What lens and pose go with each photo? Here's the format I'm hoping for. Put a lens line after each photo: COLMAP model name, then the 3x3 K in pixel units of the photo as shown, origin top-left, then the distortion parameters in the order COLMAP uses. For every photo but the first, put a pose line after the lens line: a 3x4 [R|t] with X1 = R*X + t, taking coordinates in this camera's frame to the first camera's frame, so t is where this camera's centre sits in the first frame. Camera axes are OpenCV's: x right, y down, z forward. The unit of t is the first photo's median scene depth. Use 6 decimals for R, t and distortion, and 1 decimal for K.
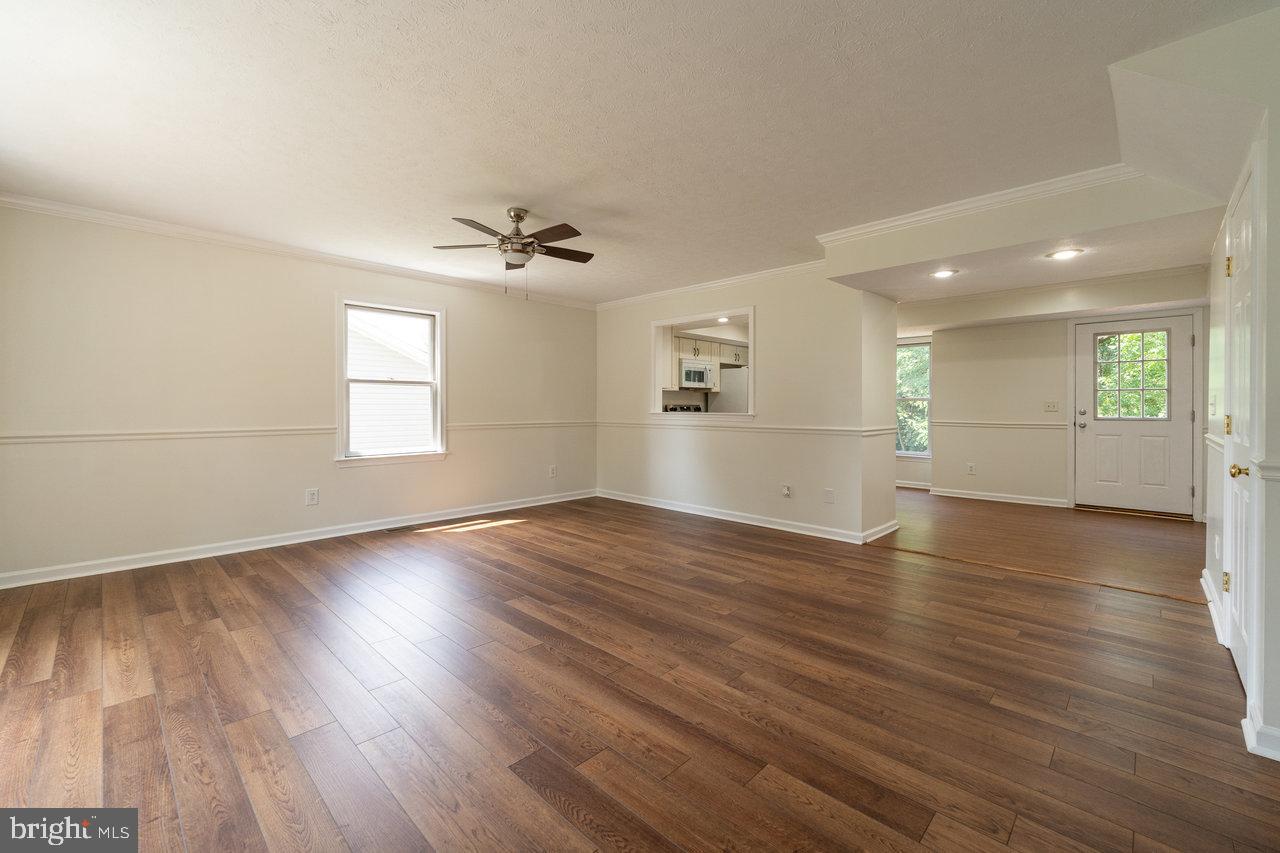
lens RADIAL K [[533.8, 0, 640.1], [0, 533.8, 414.8], [0, 0, 1]] dist [-0.000259, 0.000983]
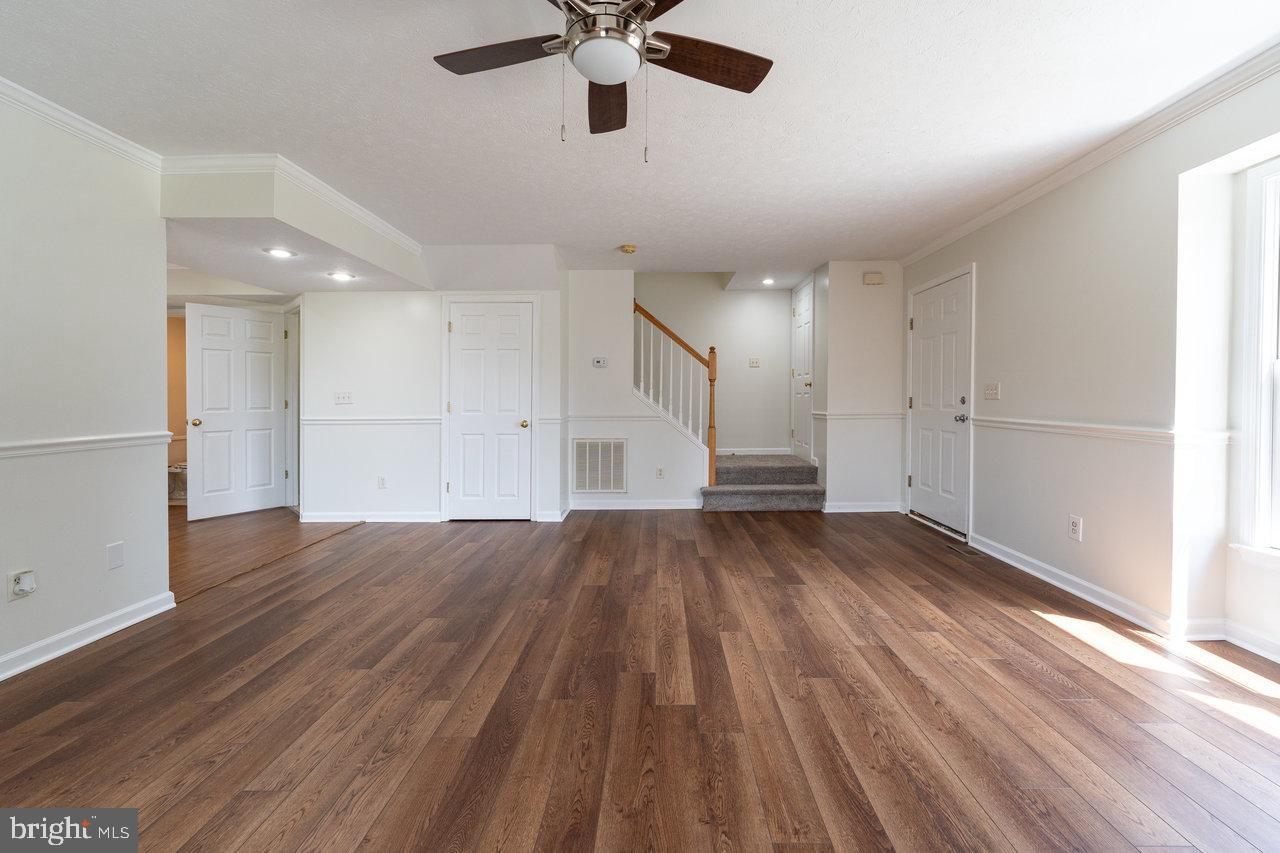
lens RADIAL K [[533.8, 0, 646.0], [0, 533.8, 398.4], [0, 0, 1]] dist [-0.000259, 0.000983]
pose [[-0.683832, 0.003148, 0.729633, -0.980449], [0.016199, 0.999810, 0.010868, -0.028592], [-0.729460, 0.019251, -0.683753, 2.123383]]
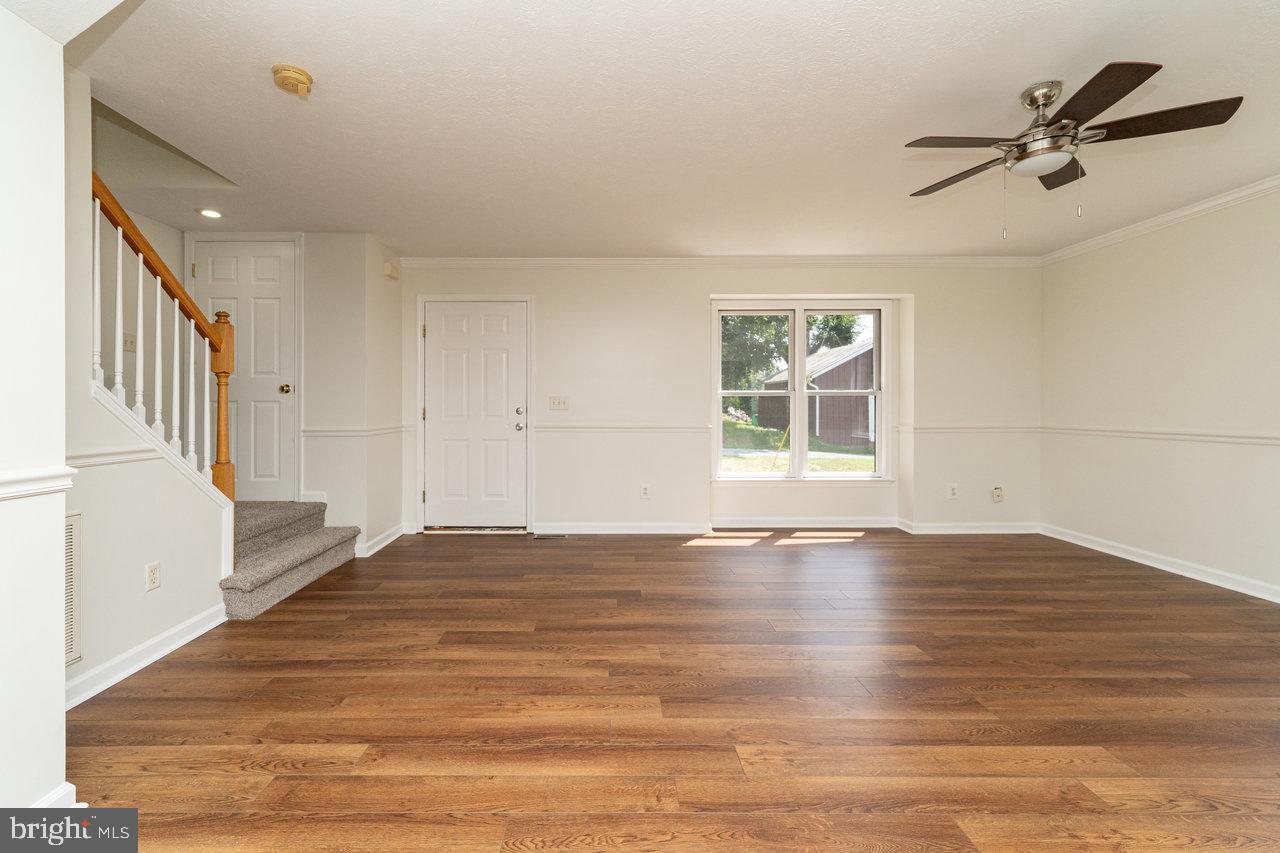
lens RADIAL K [[533.8, 0, 609.9], [0, 533.8, 409.8], [0, 0, 1]] dist [-0.000259, 0.000983]
pose [[-0.717806, 0.004564, -0.696228, 0.936339], [-0.009561, 0.999820, 0.016411, -0.026806], [0.696177, 0.018437, -0.717633, 1.813582]]
